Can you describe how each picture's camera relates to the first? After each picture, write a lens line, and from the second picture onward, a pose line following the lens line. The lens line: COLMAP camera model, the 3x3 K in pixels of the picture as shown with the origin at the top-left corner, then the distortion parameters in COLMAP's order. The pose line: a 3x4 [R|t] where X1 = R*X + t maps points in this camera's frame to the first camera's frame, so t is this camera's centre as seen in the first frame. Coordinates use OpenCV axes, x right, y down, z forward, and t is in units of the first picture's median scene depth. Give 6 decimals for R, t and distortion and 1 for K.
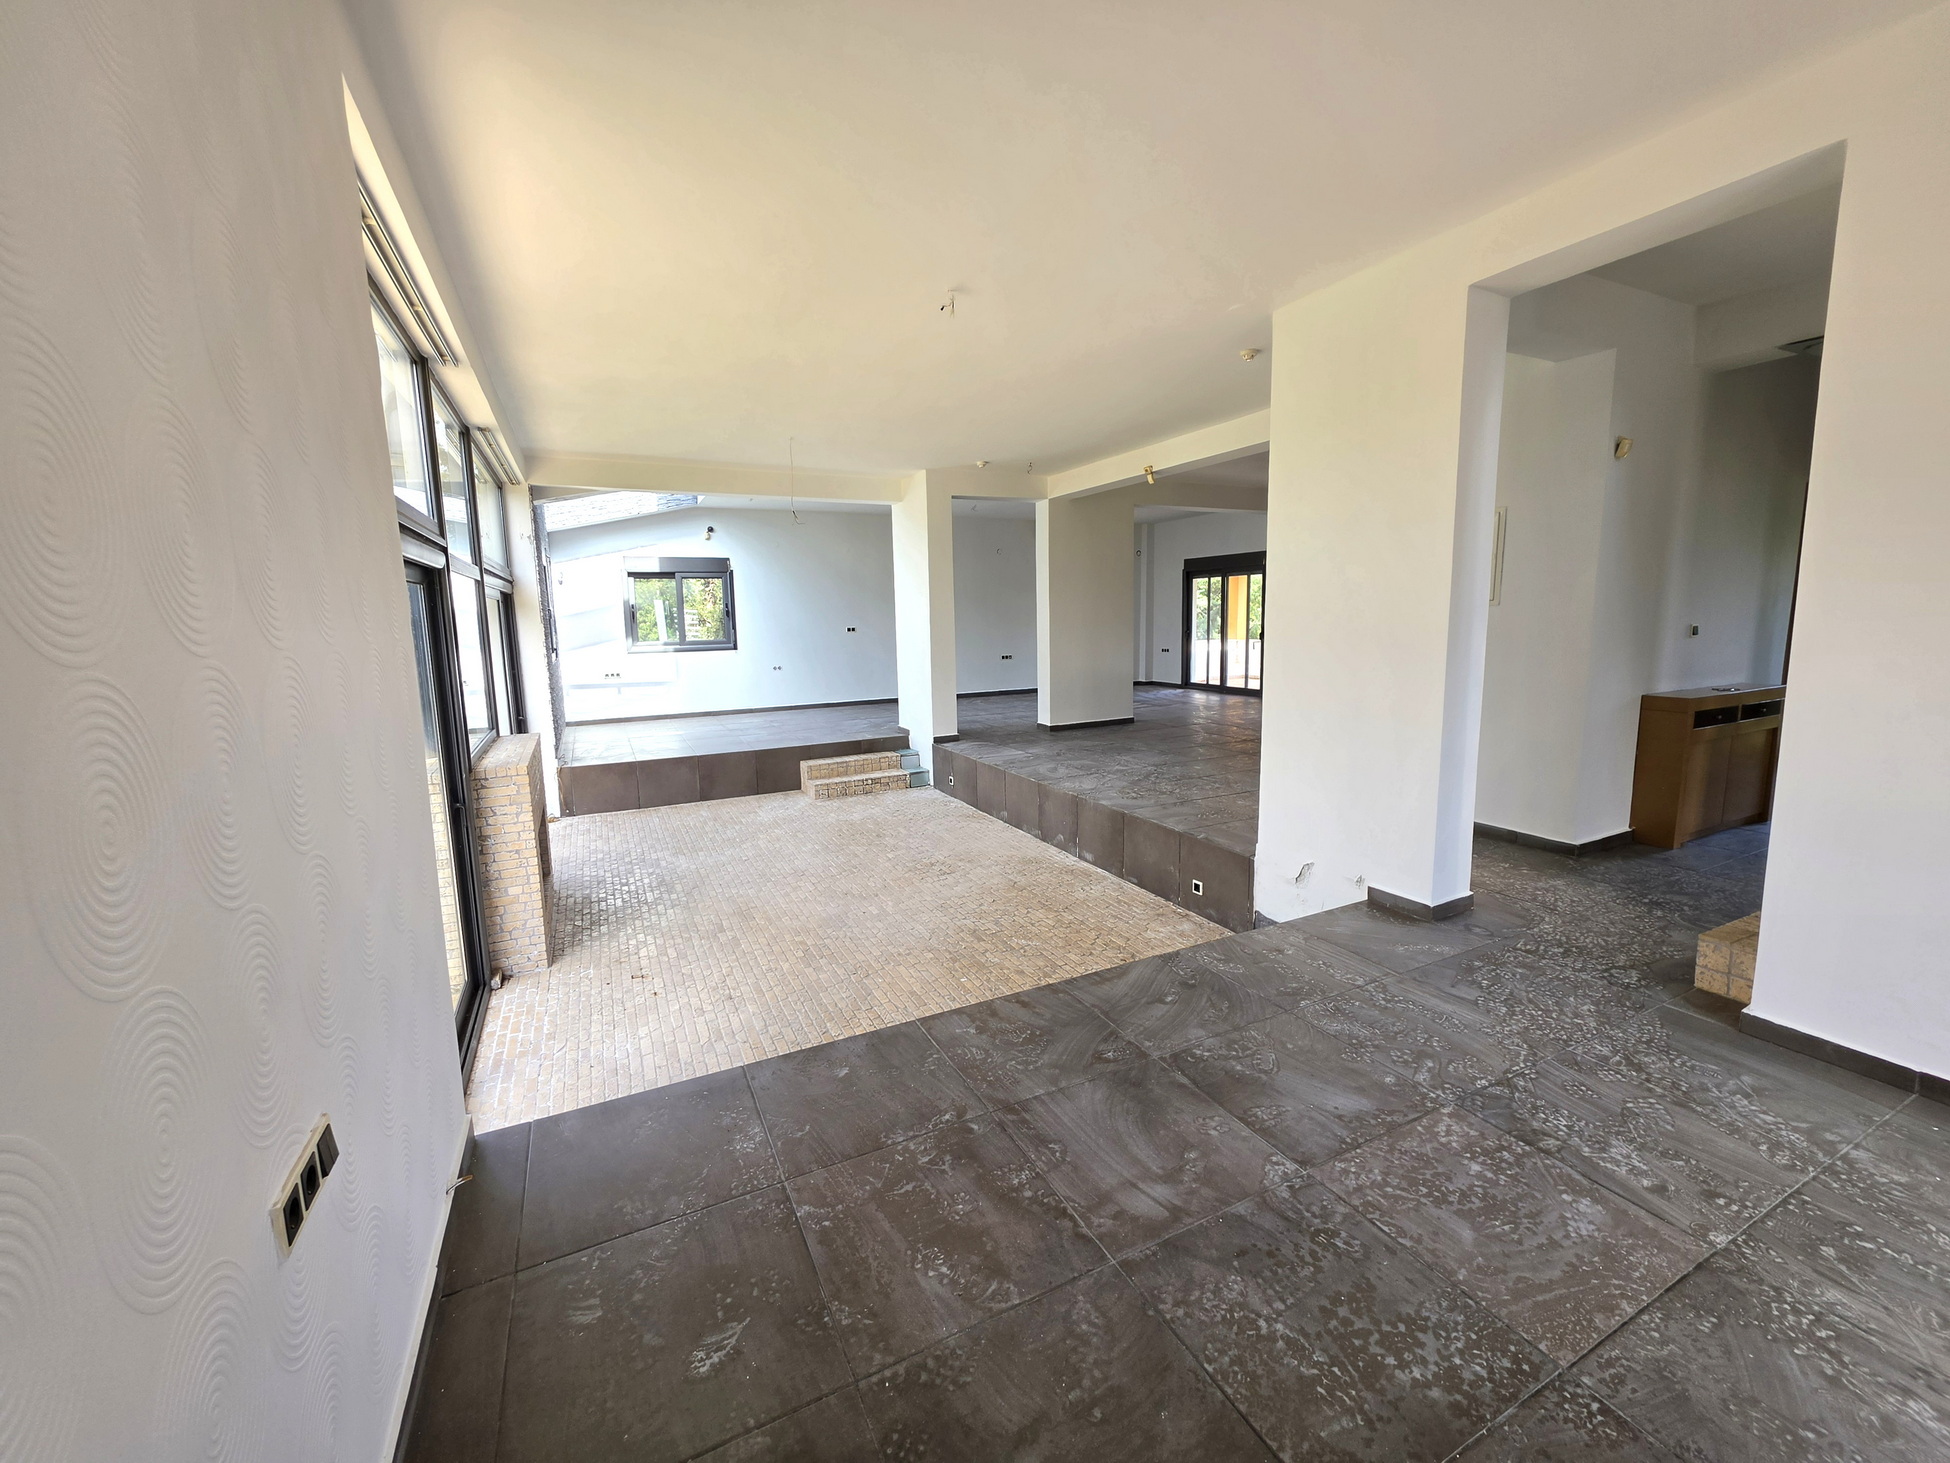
lens RADIAL K [[781.1, 0, 979.3], [0, 781.1, 724.4], [0, 0, 1]] dist [-0.000770, -0.000094]
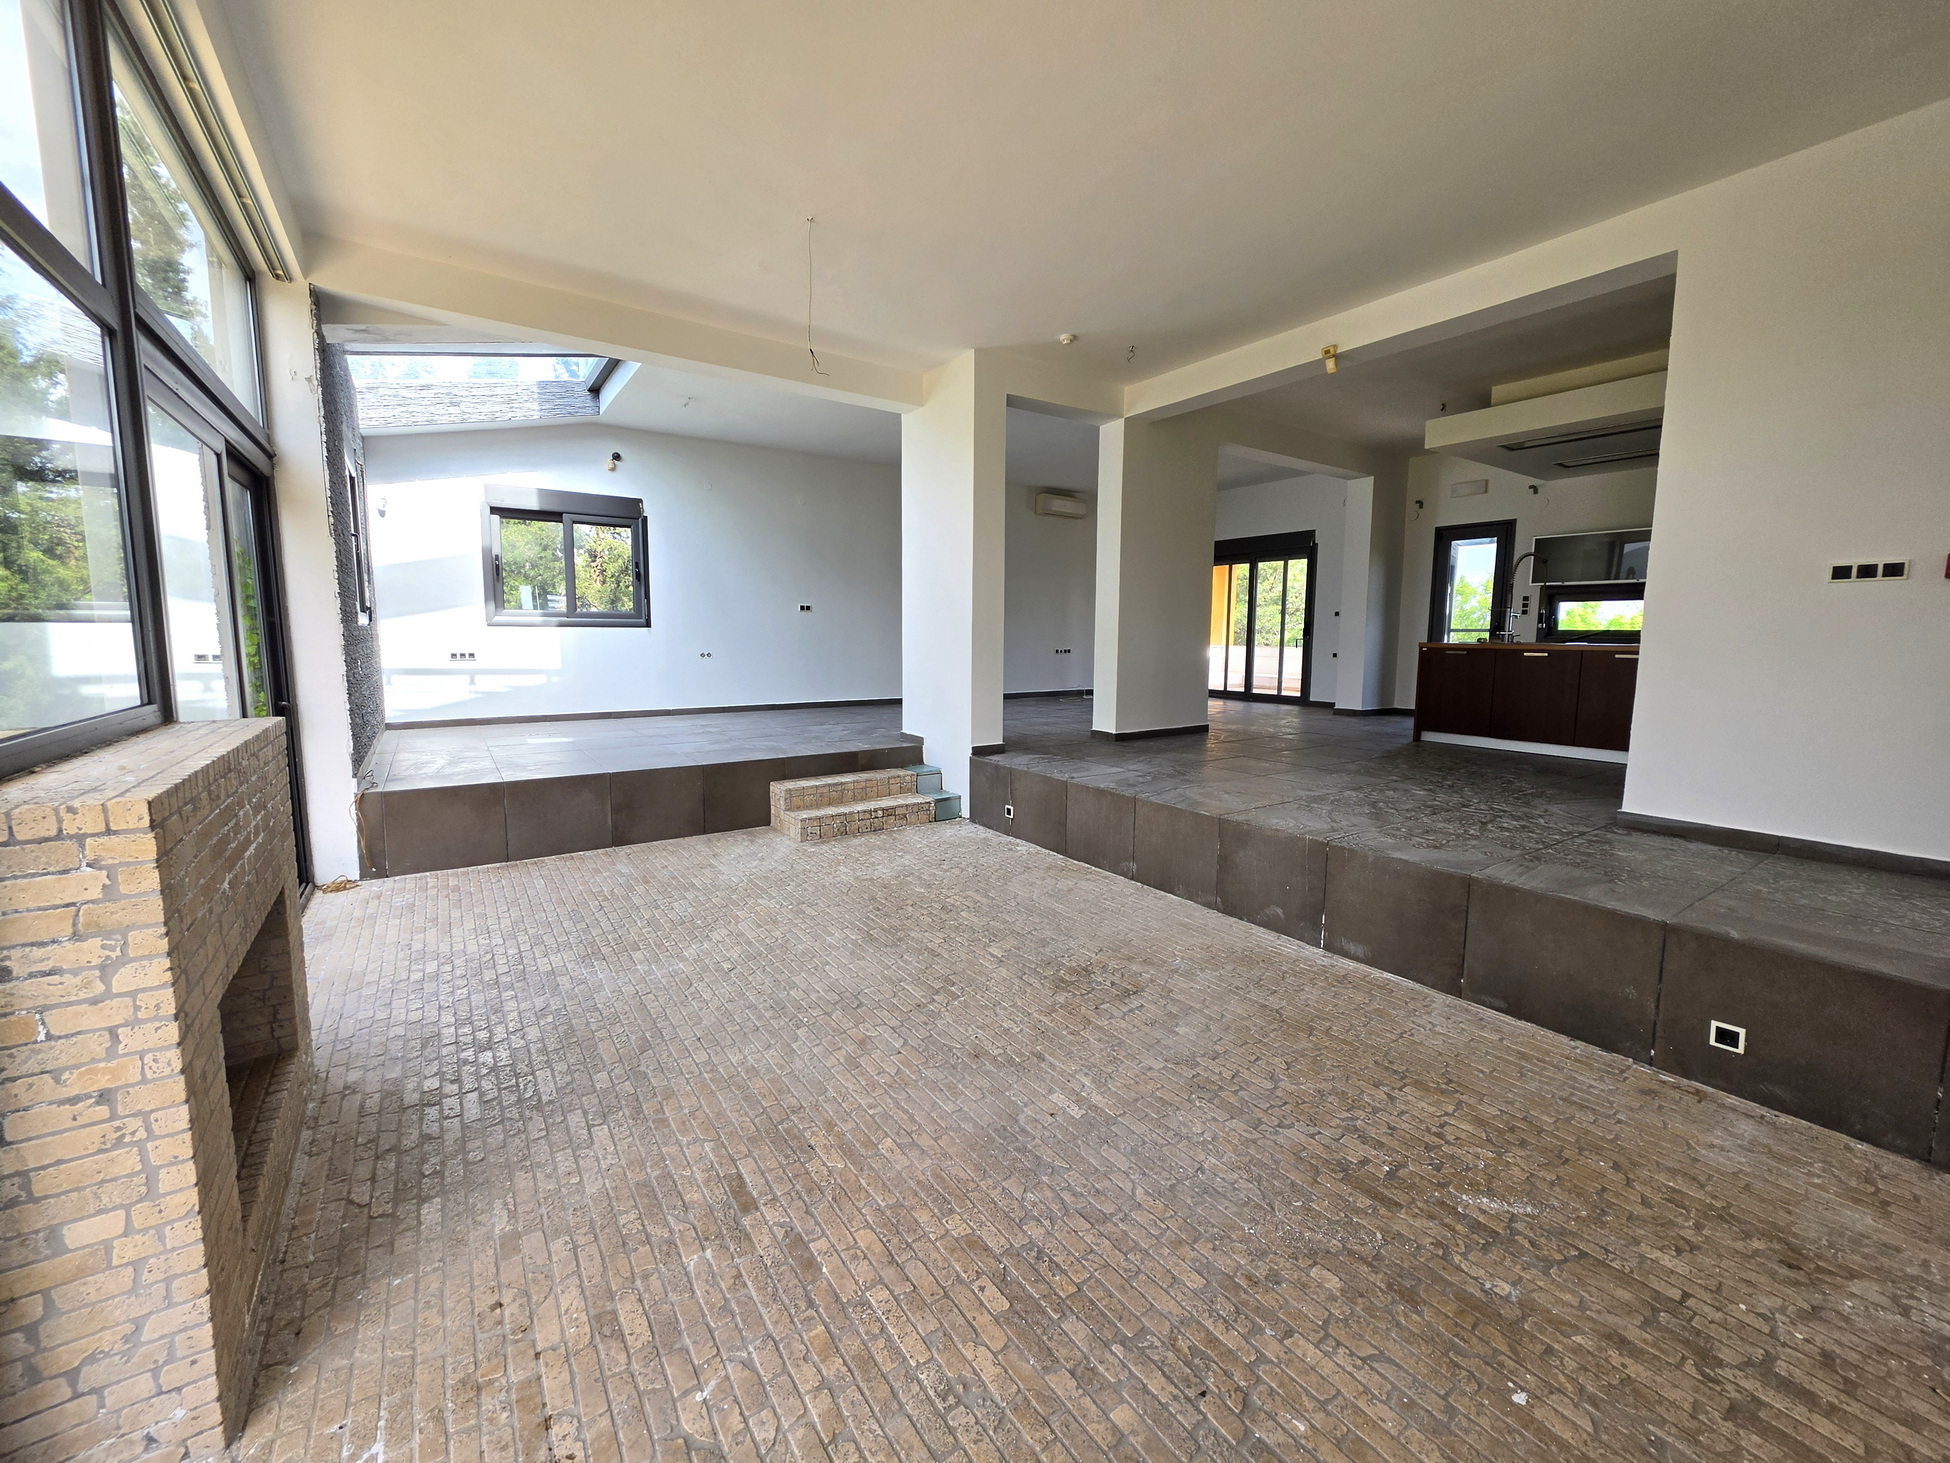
lens RADIAL K [[781.1, 0, 974.7], [0, 781.1, 725.2], [0, 0, 1]] dist [-0.000770, -0.000094]
pose [[0.989553, 0.011138, 0.143739, -0.170372], [-0.007519, 0.999641, -0.025702, 0.016230], [-0.143973, 0.024353, 0.989282, 0.358726]]
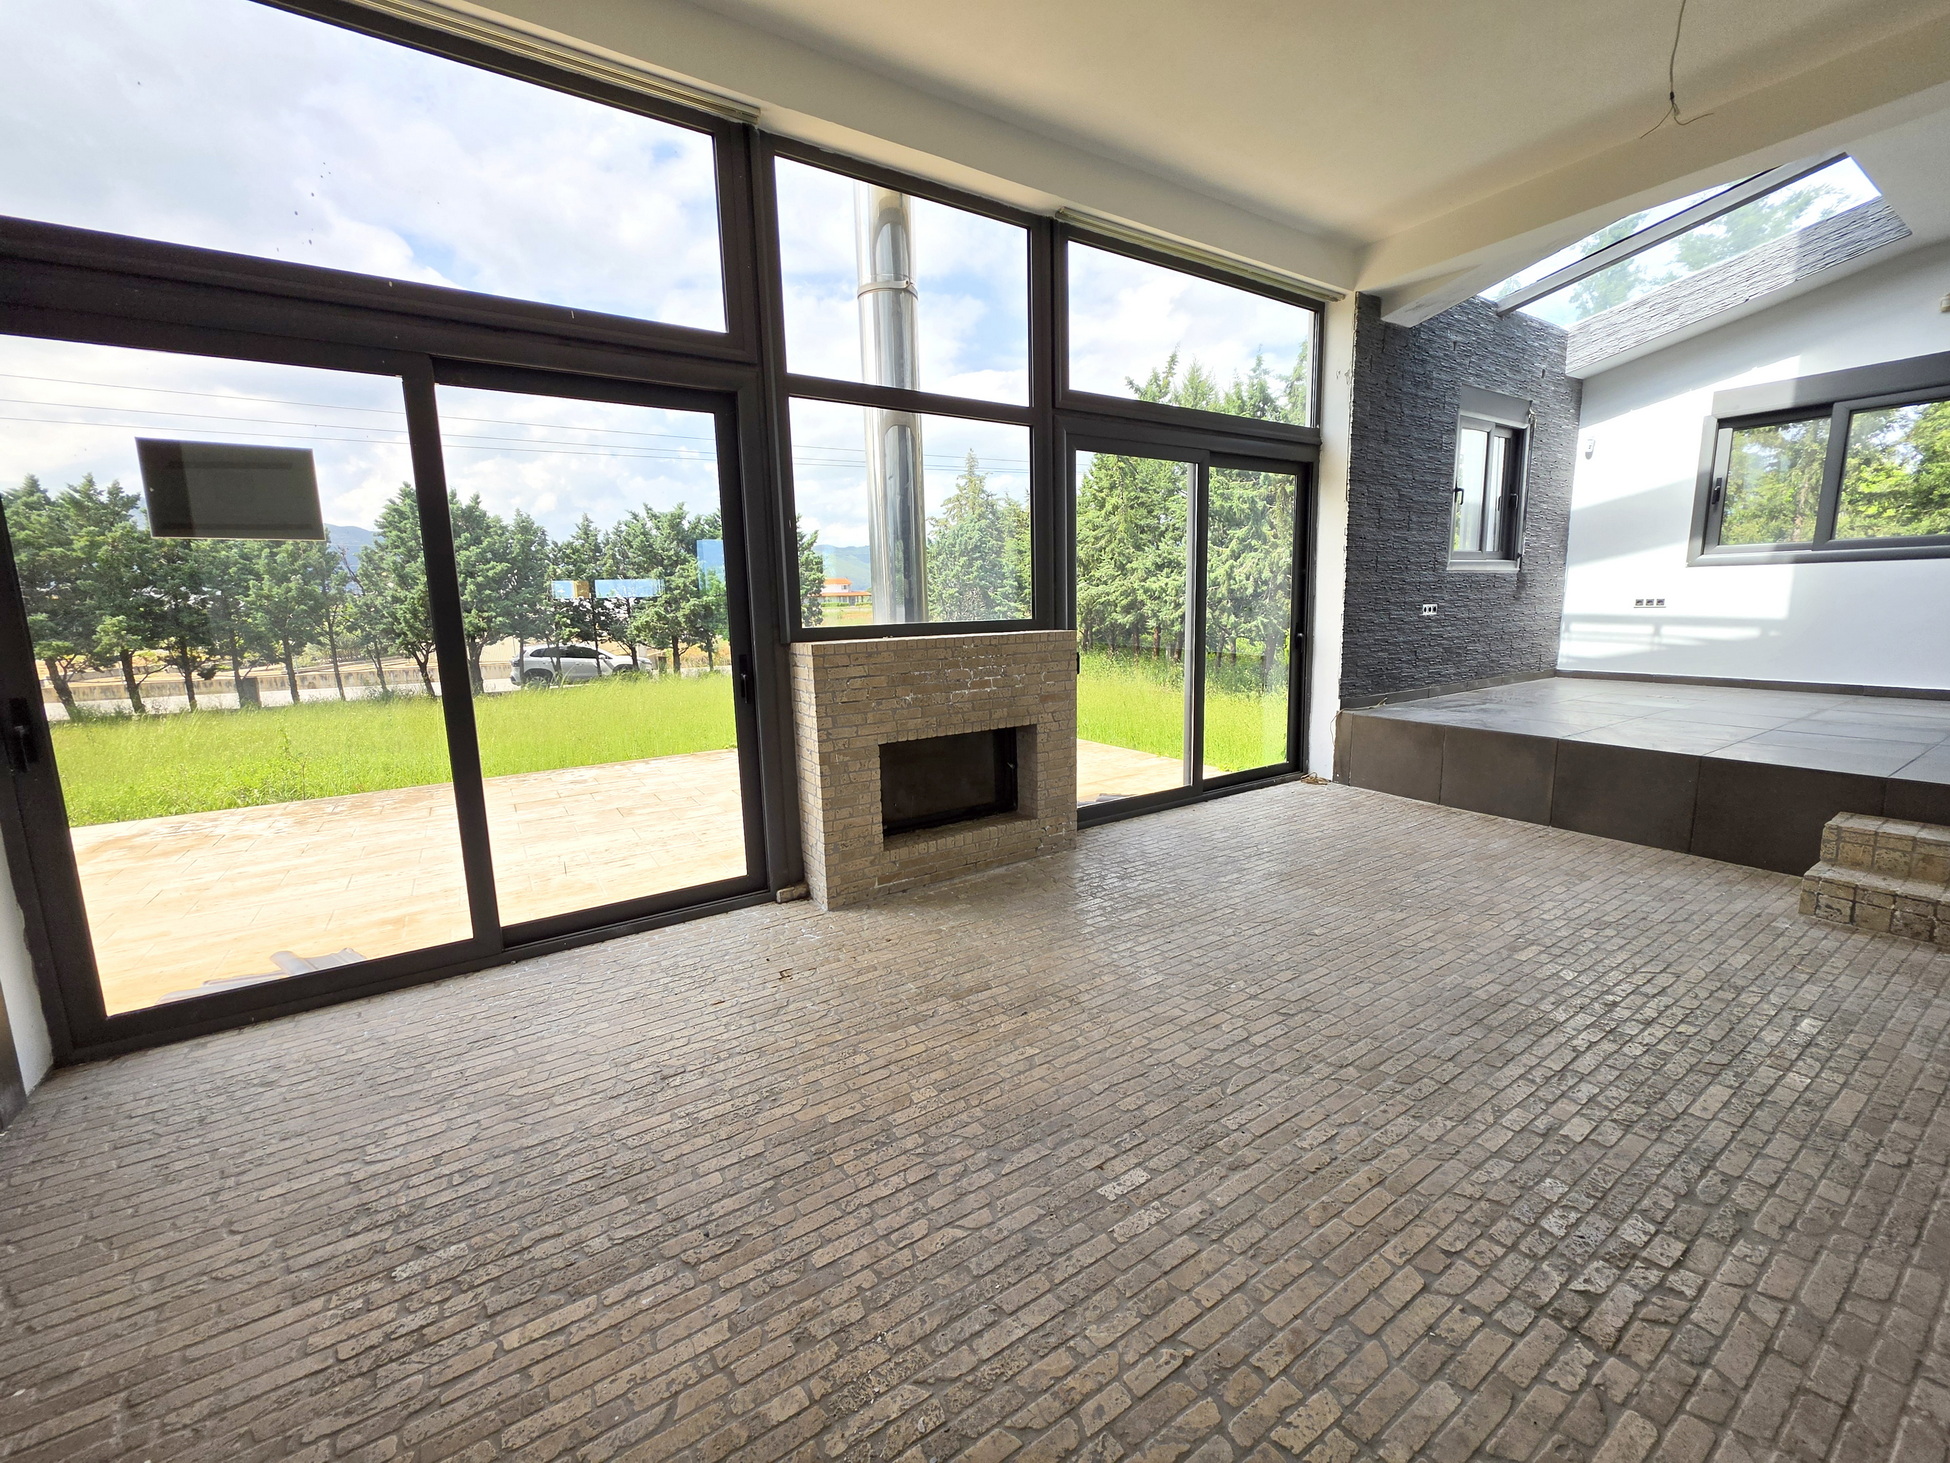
lens RADIAL K [[781.1, 0, 979.7], [0, 781.1, 721.0], [0, 0, 1]] dist [-0.000770, -0.000094]
pose [[0.112779, 0.172176, -0.978589, 0.106907], [-0.121621, 0.979859, 0.158383, -0.007809], [0.986149, 0.101155, 0.131448, 0.573312]]
